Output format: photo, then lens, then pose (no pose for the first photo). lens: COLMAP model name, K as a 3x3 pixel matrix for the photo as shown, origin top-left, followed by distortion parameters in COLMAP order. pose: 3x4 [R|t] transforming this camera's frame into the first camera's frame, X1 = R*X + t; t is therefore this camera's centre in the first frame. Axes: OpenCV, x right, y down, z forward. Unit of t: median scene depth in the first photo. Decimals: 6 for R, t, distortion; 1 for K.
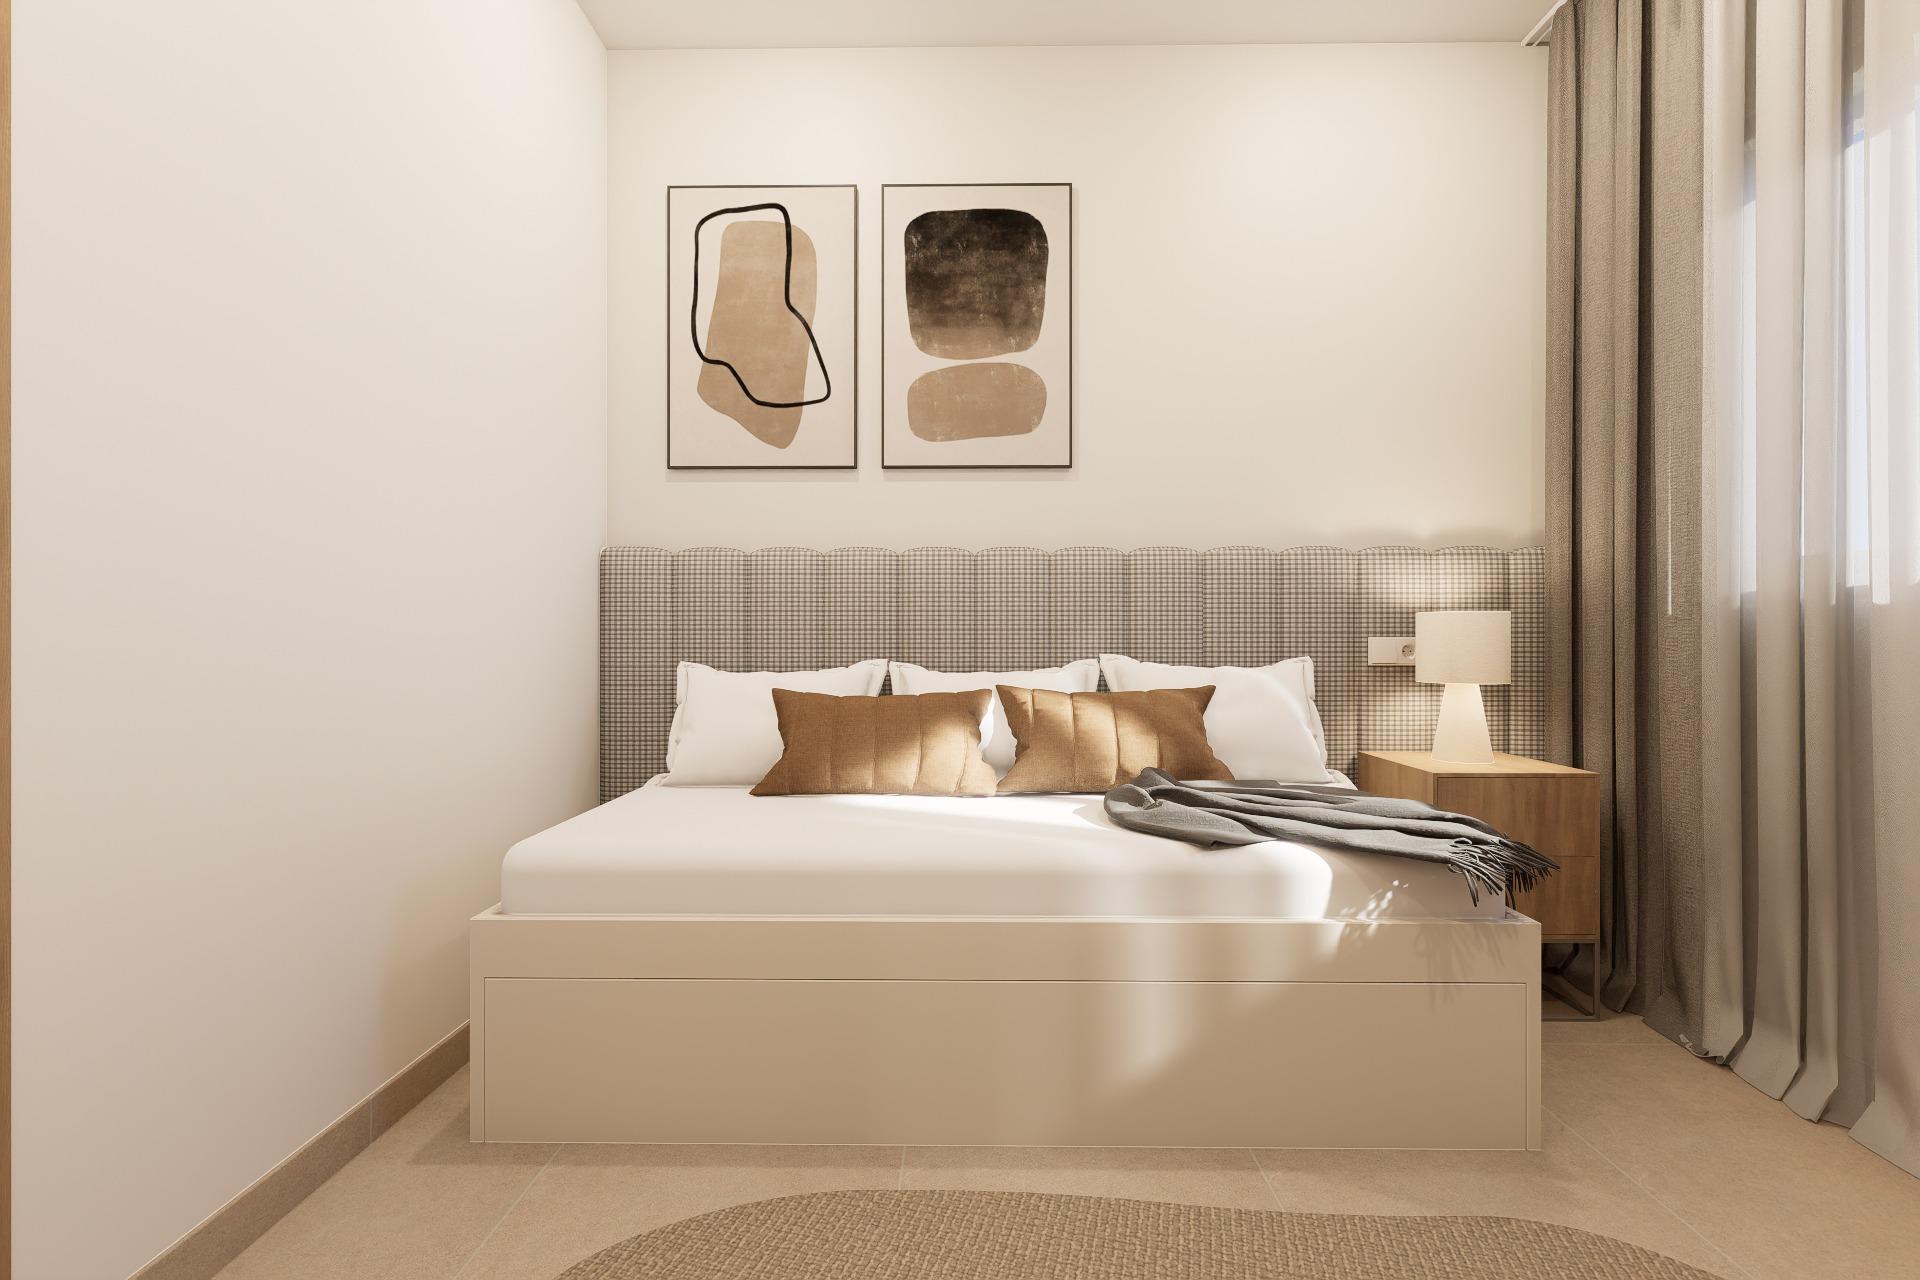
lens RADIAL K [[857.7, 0, 960.0], [0, 857.7, 640.0], [0, 0, 1]] dist [-0.000946, -0.000004]
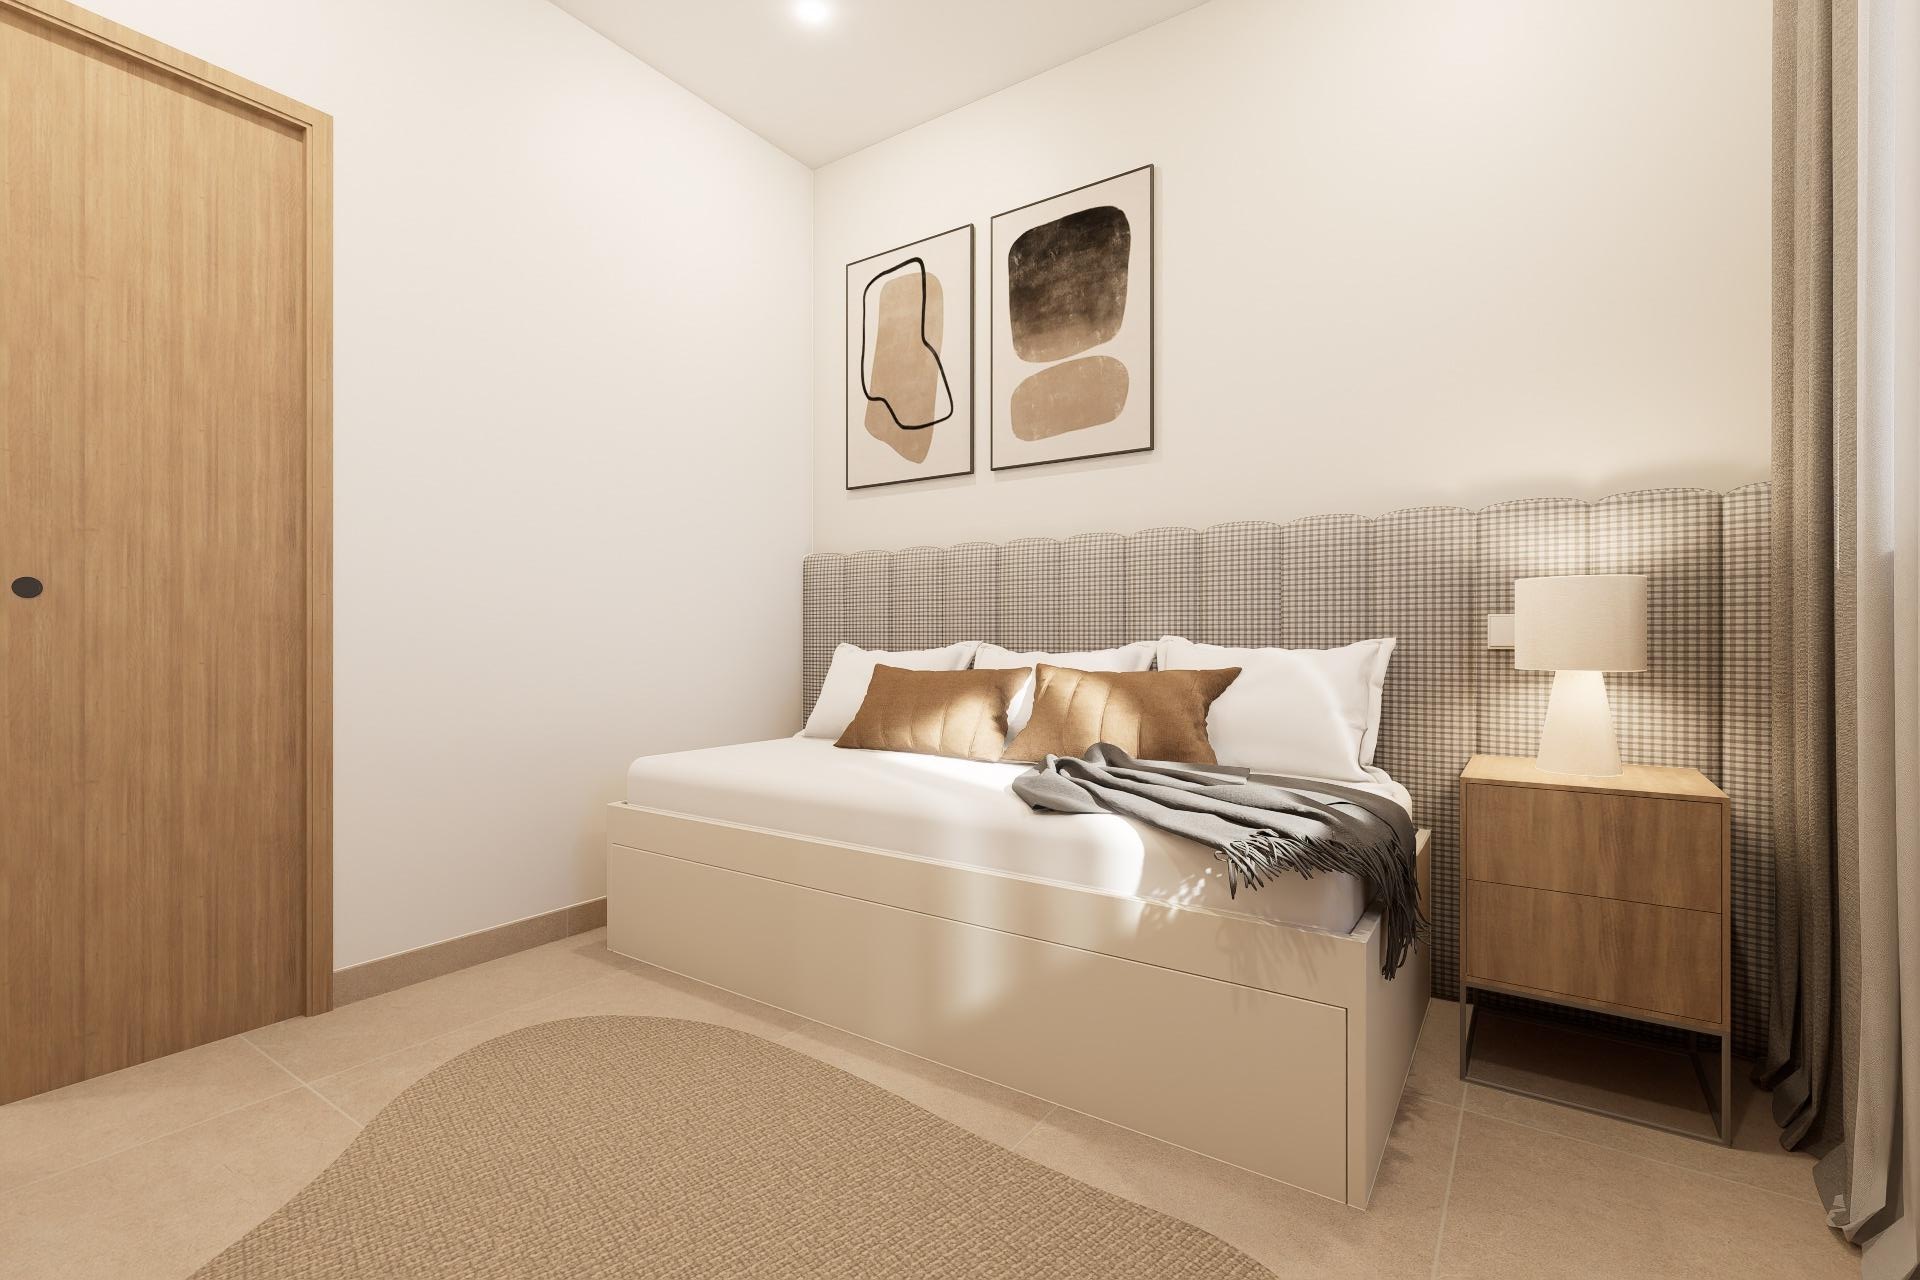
lens RADIAL K [[860.2, 0, 960.0], [0, 860.2, 640.0], [0, 0, 1]] dist [-0.002839, -0.000362]
pose [[0.830914, -0.000313, -0.556401, 0.511102], [-0.000051, 1.000000, -0.000639, 0.021490], [0.556401, 0.000559, 0.830914, 0.047433]]
